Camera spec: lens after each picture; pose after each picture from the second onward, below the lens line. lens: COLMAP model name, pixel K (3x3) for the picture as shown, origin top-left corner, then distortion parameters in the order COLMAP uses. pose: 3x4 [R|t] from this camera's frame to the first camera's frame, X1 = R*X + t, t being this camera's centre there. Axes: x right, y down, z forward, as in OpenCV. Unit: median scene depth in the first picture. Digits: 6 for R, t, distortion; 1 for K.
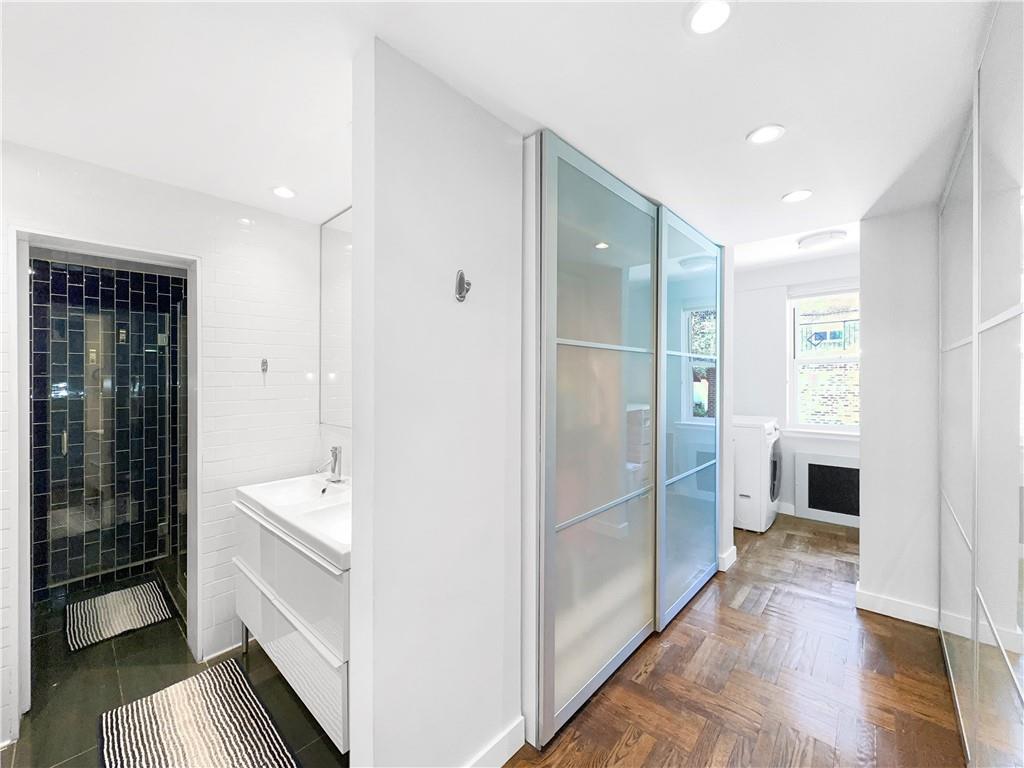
lens RADIAL K [[418.5, 0, 512.0], [0, 418.5, 384.0], [0, 0, 1]] dist [0.000606, -0.000178]
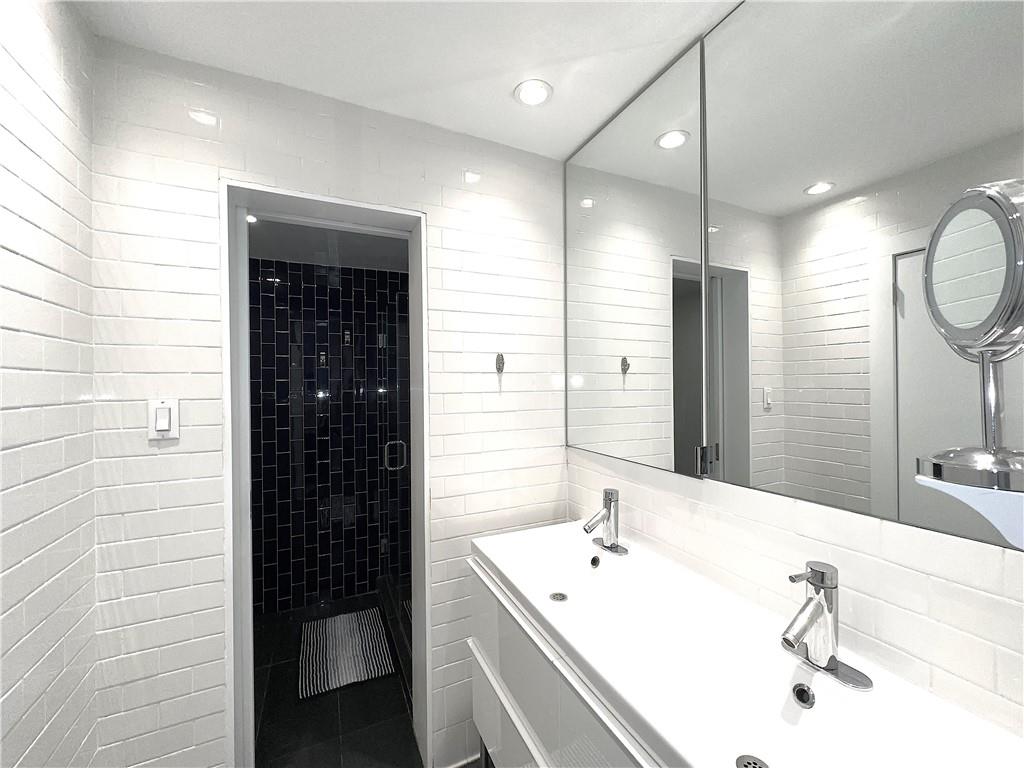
lens RADIAL K [[409.3, 0, 512.5], [0, 409.3, 394.0], [0, 0, 1]] dist [-0.001560, -0.000156]
pose [[0.927001, 0.004161, -0.375036, -0.286769], [0.003595, 0.999794, 0.019978, -0.005230], [0.375042, -0.019868, 0.926795, 0.338432]]
